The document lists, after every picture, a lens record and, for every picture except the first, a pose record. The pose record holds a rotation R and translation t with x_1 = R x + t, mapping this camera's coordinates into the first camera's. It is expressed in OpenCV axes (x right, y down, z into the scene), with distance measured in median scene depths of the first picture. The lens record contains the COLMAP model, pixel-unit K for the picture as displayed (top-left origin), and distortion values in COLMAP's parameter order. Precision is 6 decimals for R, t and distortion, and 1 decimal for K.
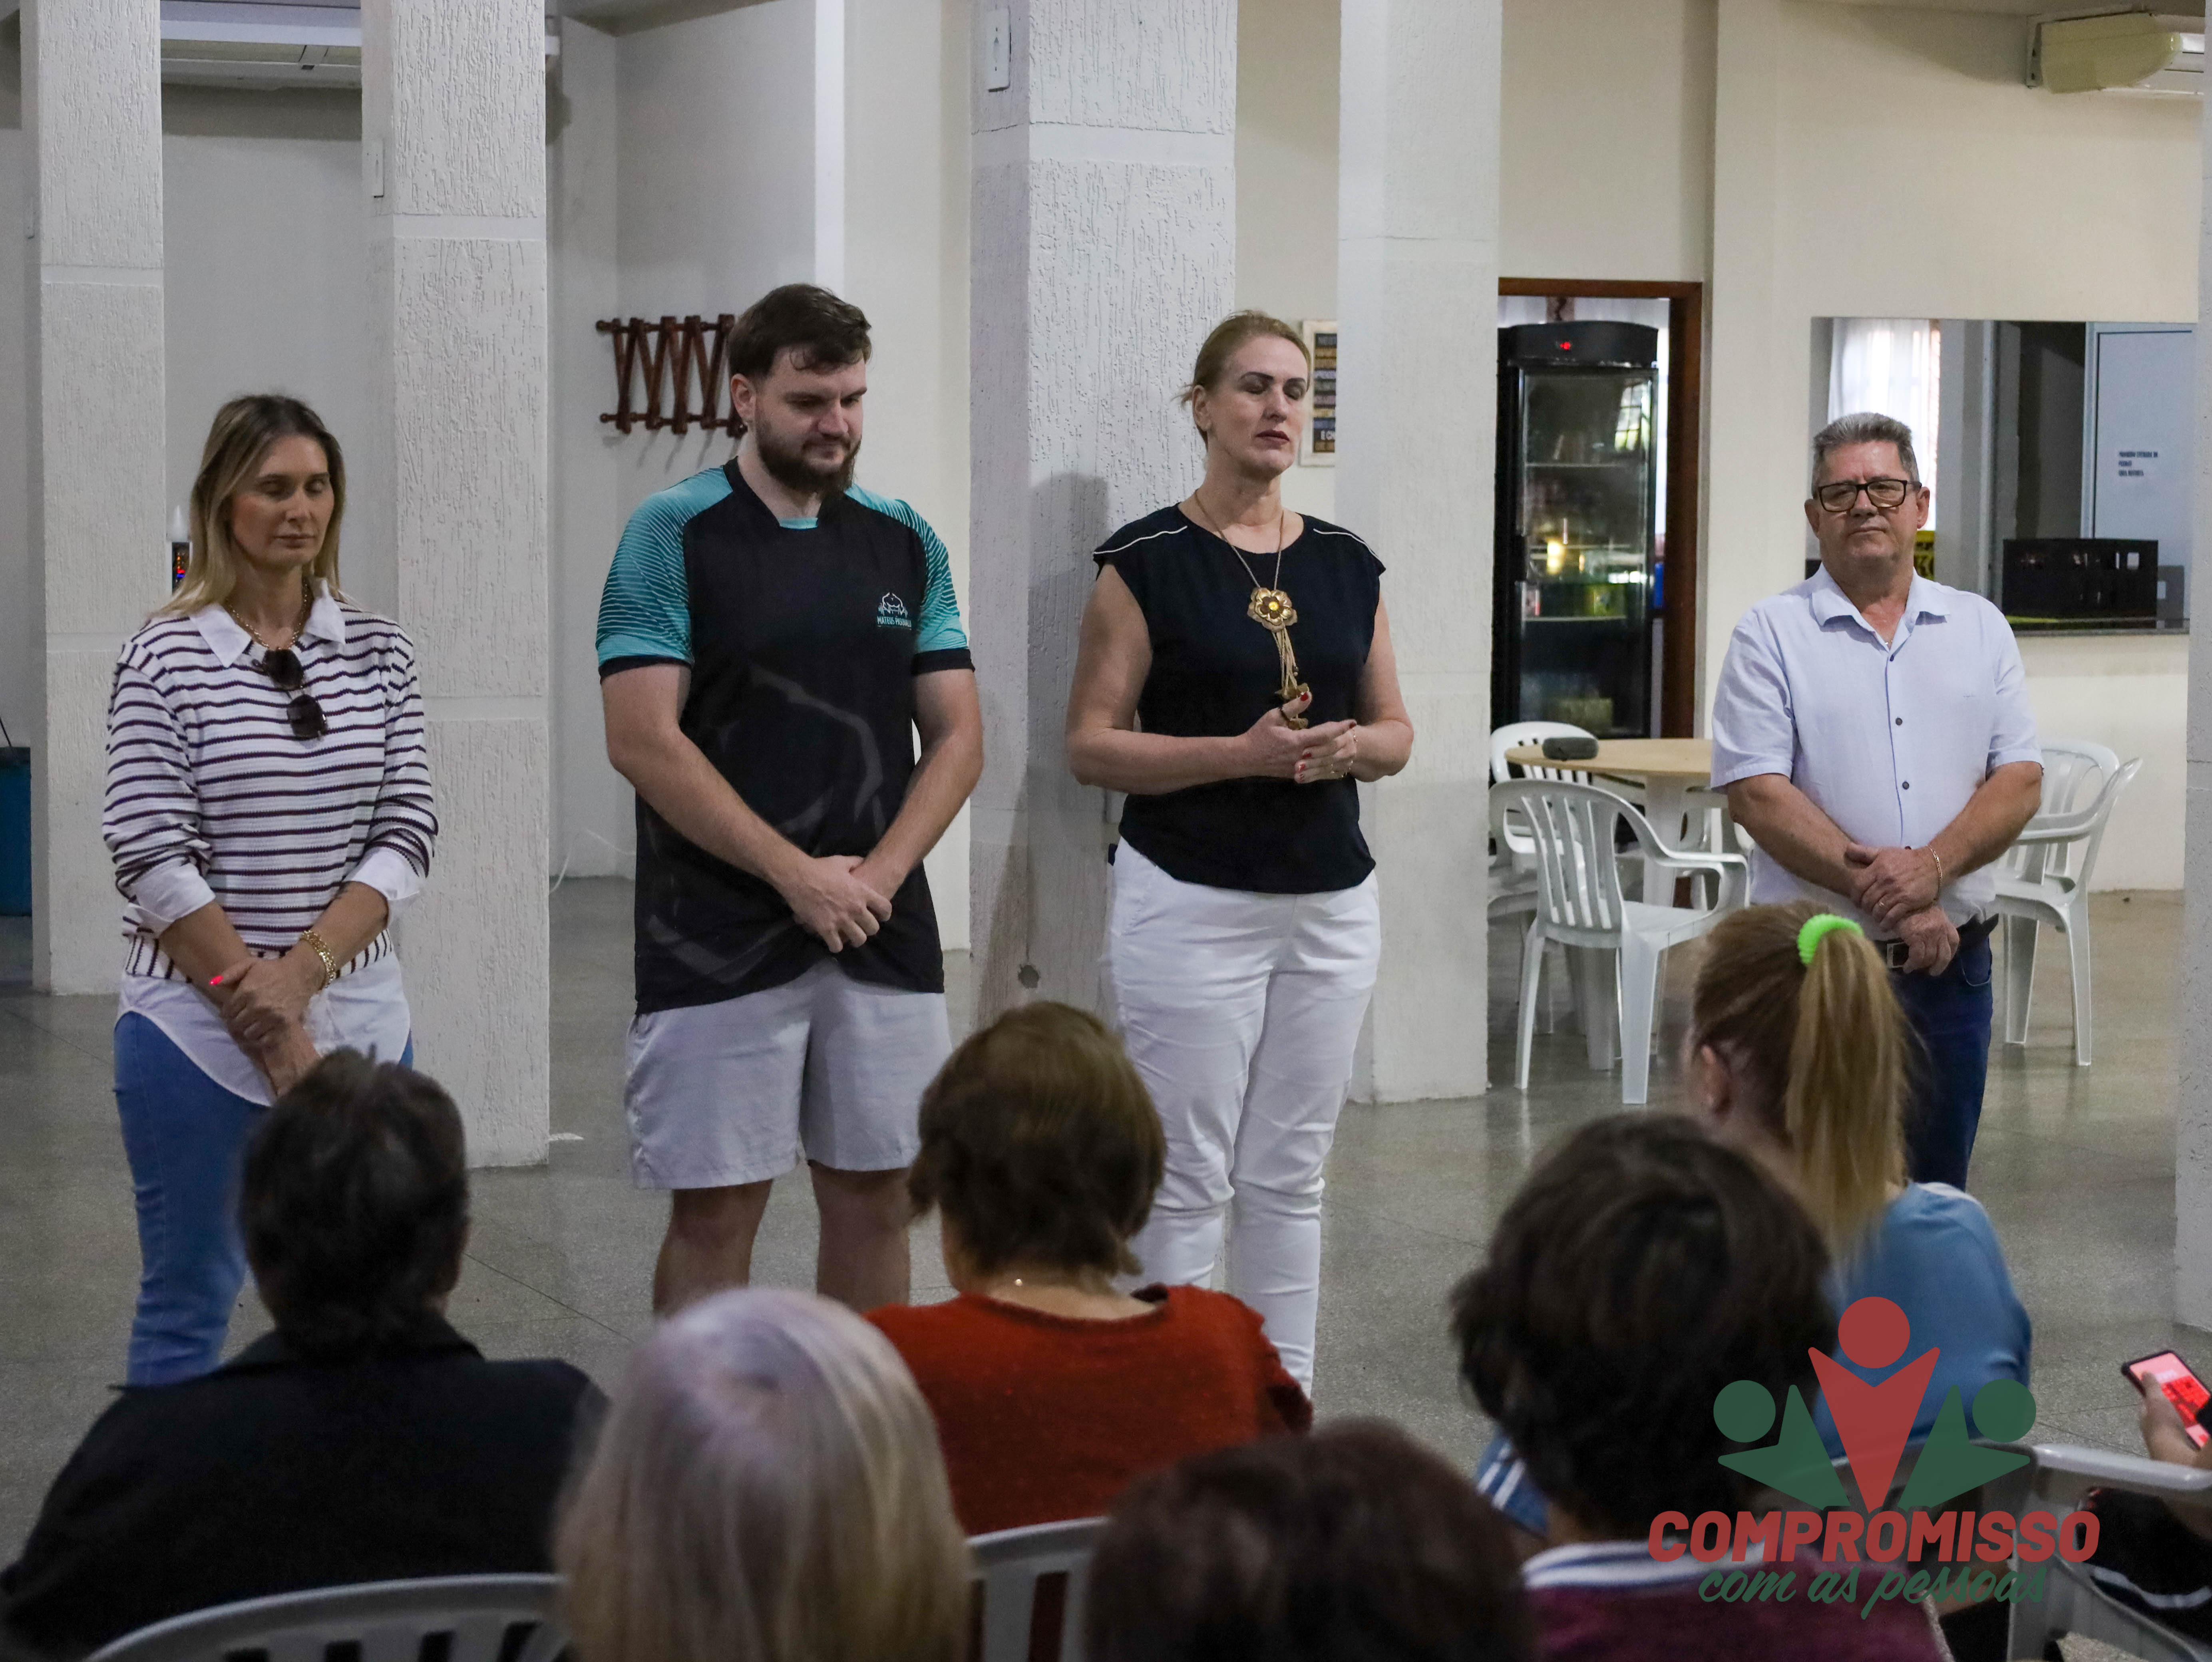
lens RADIAL K [[4440.5, 0, 1106.0], [0, 4440.5, 831.0], [0, 0, 1]] dist [-0.000076, -0.230768]
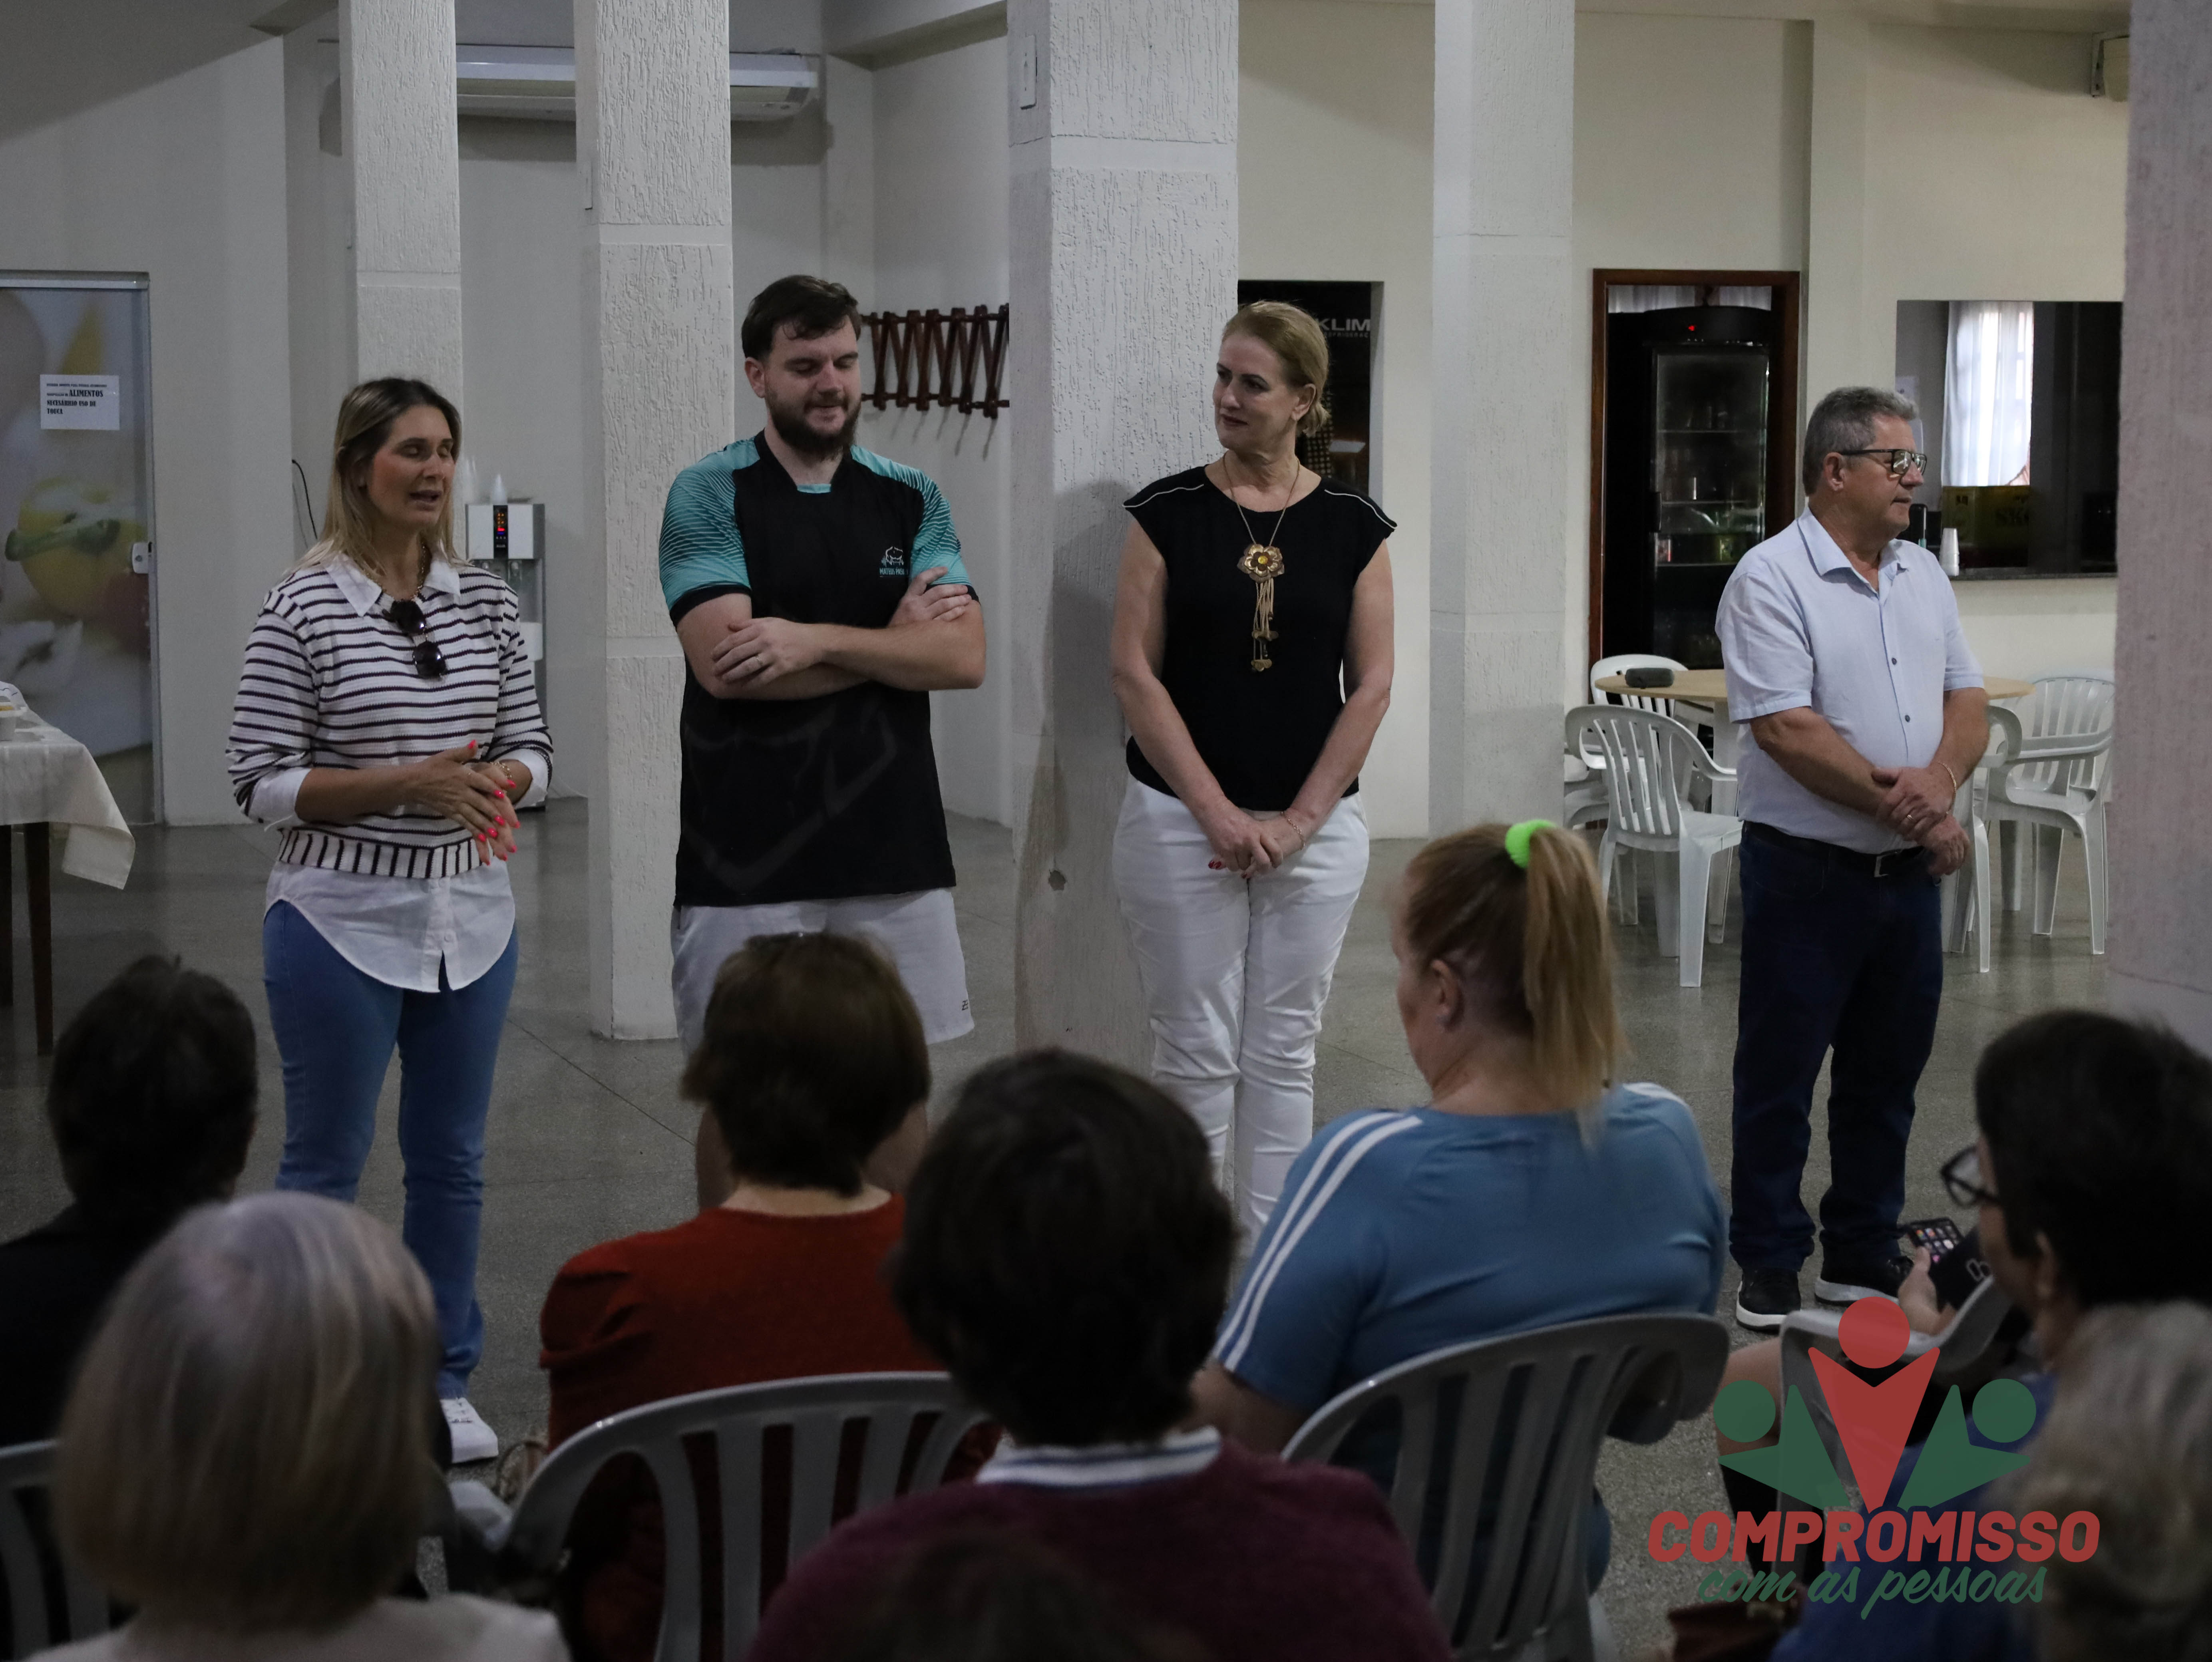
lens RADIAL K [[3728.6, 0, 1106.0], [0, 3728.6, 831.0], [0, 0, 1]] dist [-0.014047, 0.087911]
pose [[0.996604, 0.001440, -0.082330, 0.052136], [0.000514, 0.999719, 0.023716, -0.002175], [0.082341, -0.023678, 0.996323, 0.027537]]
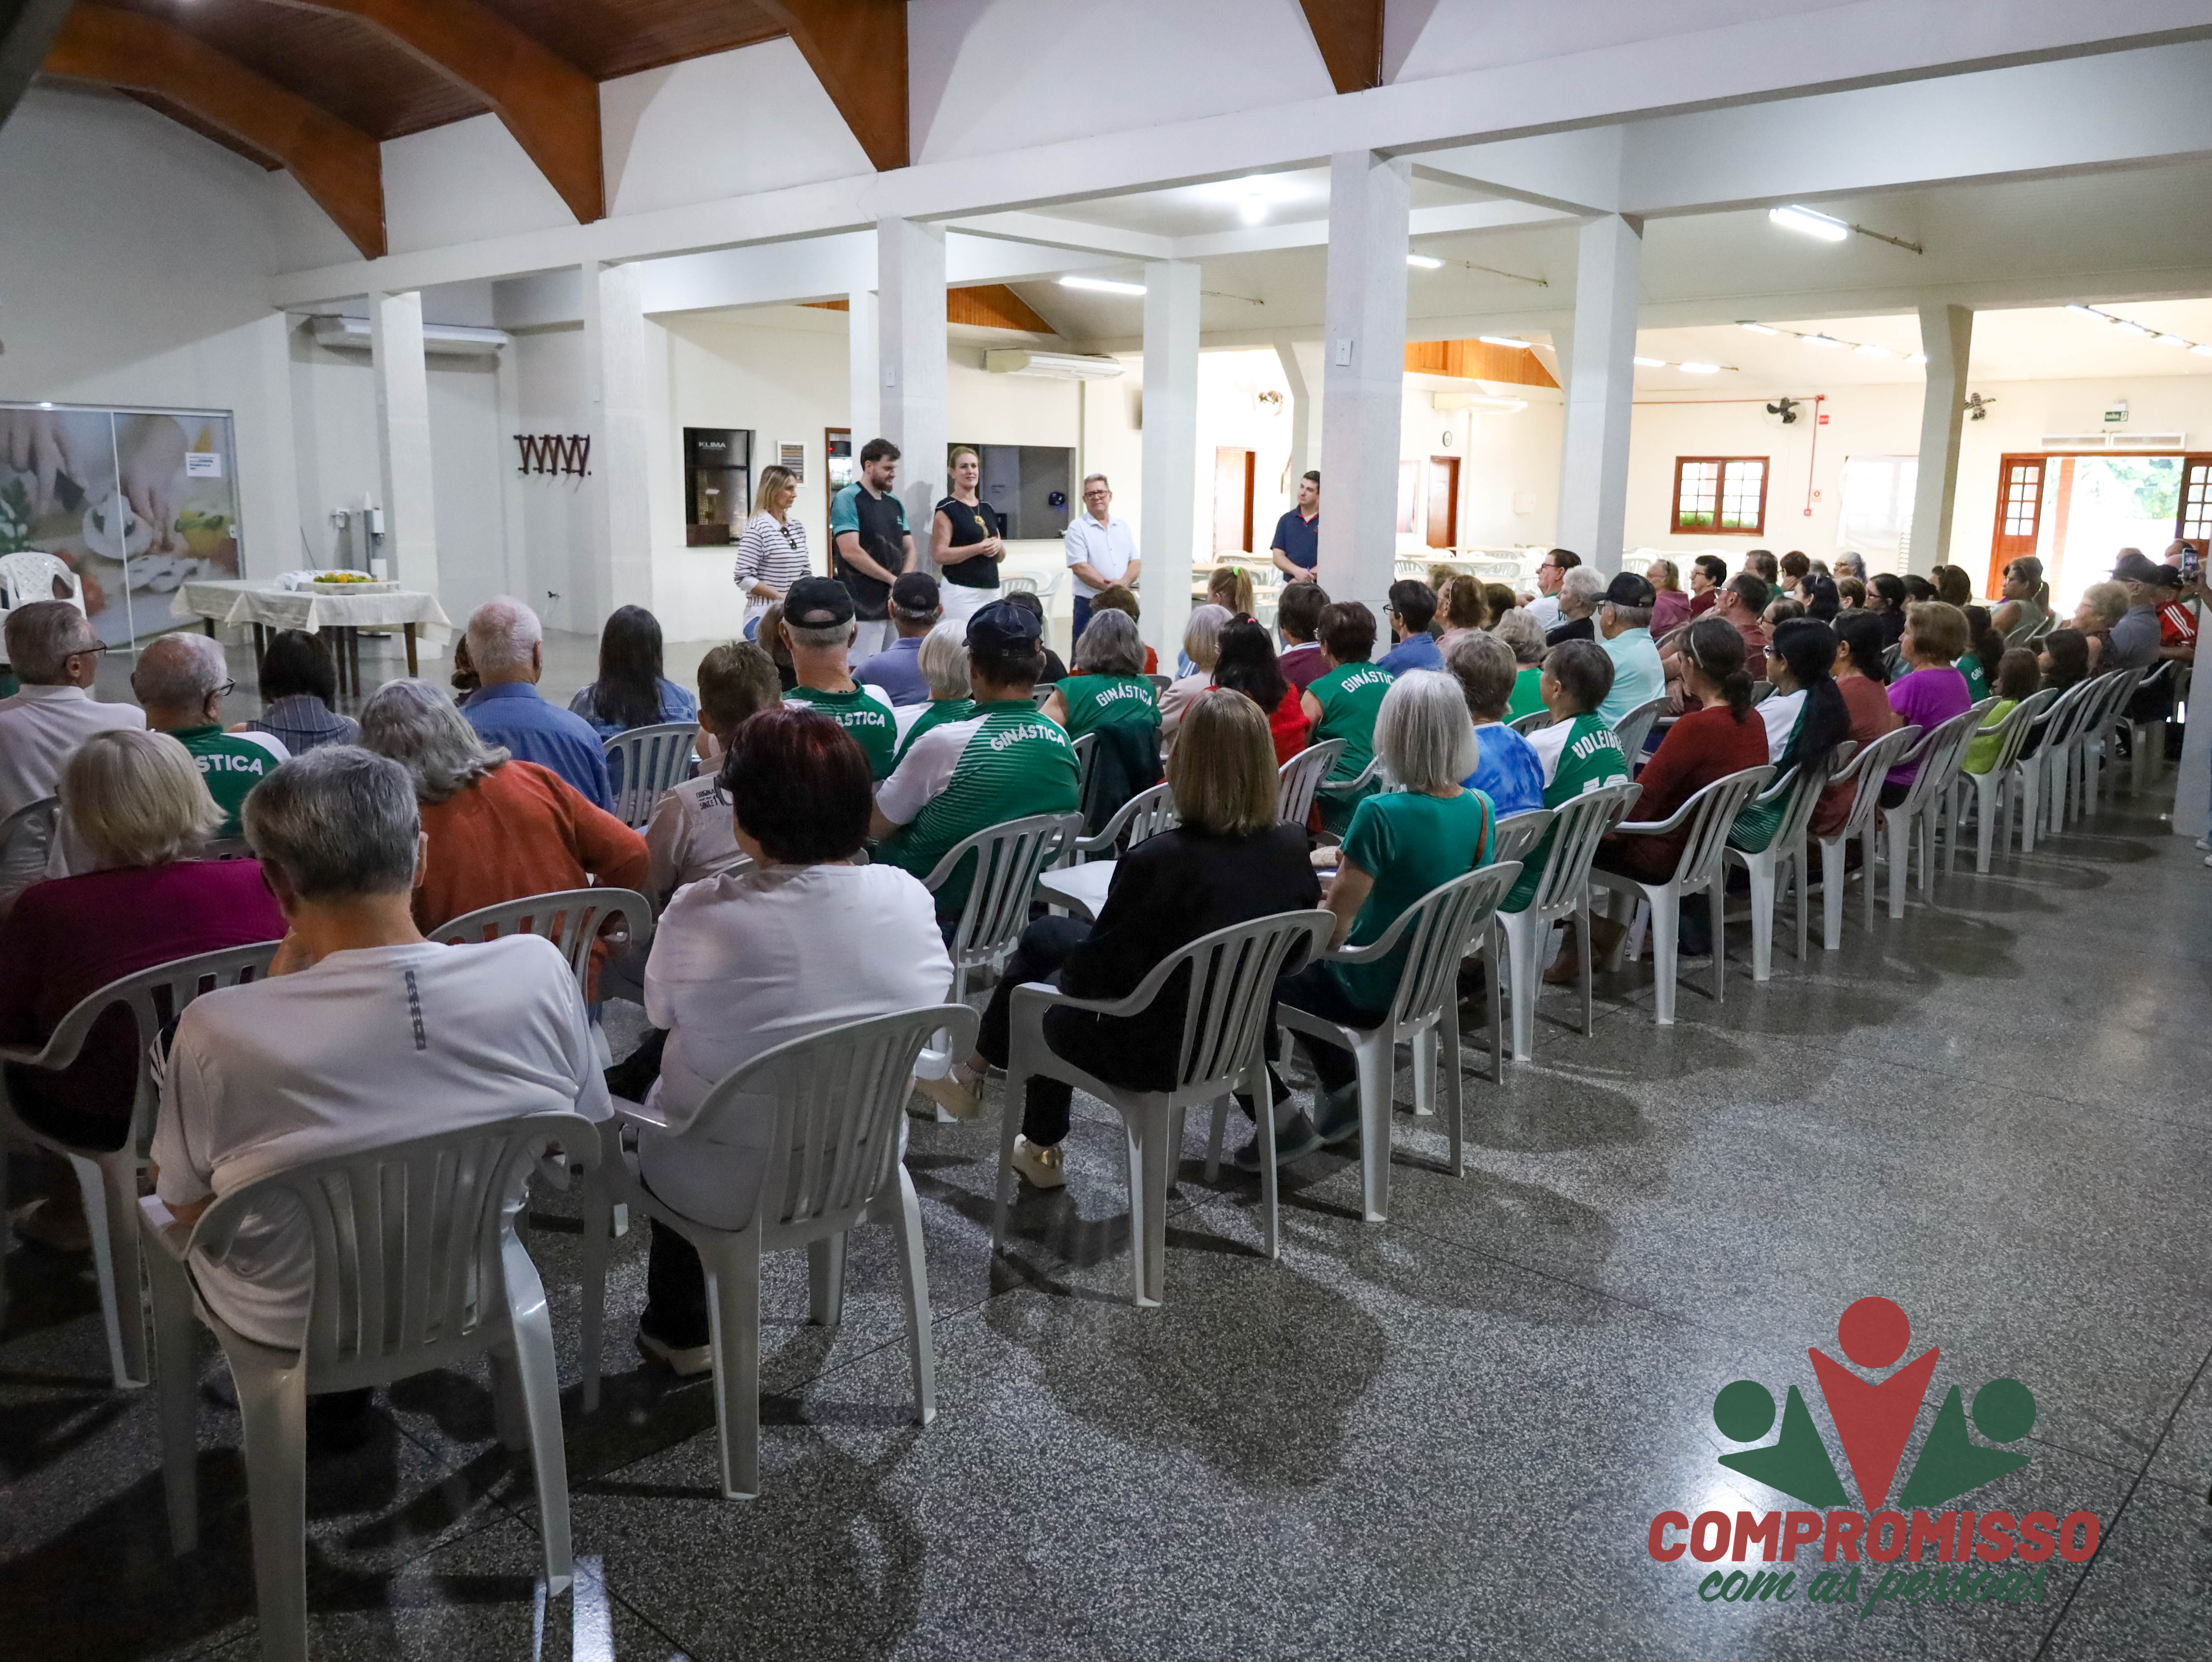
lens RADIAL K [[1781.2, 0, 1106.0], [0, 1781.2, 831.0], [0, 0, 1]] dist [0.041800, -0.002829]
pose [[0.927360, -0.068381, 0.367869, -0.328035], [0.029267, 0.993403, 0.110878, 0.040705], [-0.373024, -0.092057, 0.923244, -0.432234]]
